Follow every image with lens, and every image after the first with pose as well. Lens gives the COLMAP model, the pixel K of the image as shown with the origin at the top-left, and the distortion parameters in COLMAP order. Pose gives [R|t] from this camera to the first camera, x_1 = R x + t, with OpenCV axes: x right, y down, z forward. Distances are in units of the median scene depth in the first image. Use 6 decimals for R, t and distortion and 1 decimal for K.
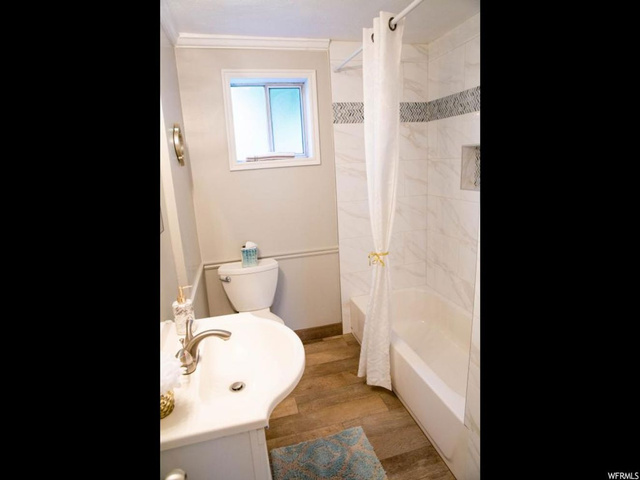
lens RADIAL K [[323.0, 0, 319.7], [0, 323.0, 243.1], [0, 0, 1]] dist [-0.027948, 0.000492]
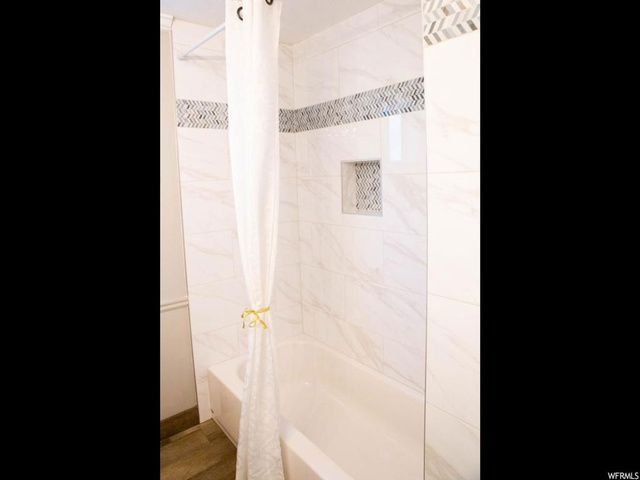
lens RADIAL K [[331.7, 0, 271.9], [0, 331.7, 211.5], [0, 0, 1]] dist [-0.059638, 0.000593]
pose [[0.929705, -0.018580, 0.367836, -0.036771], [0.077112, 0.986411, -0.145075, -0.064425], [-0.360142, 0.163241, 0.918504, 0.291913]]
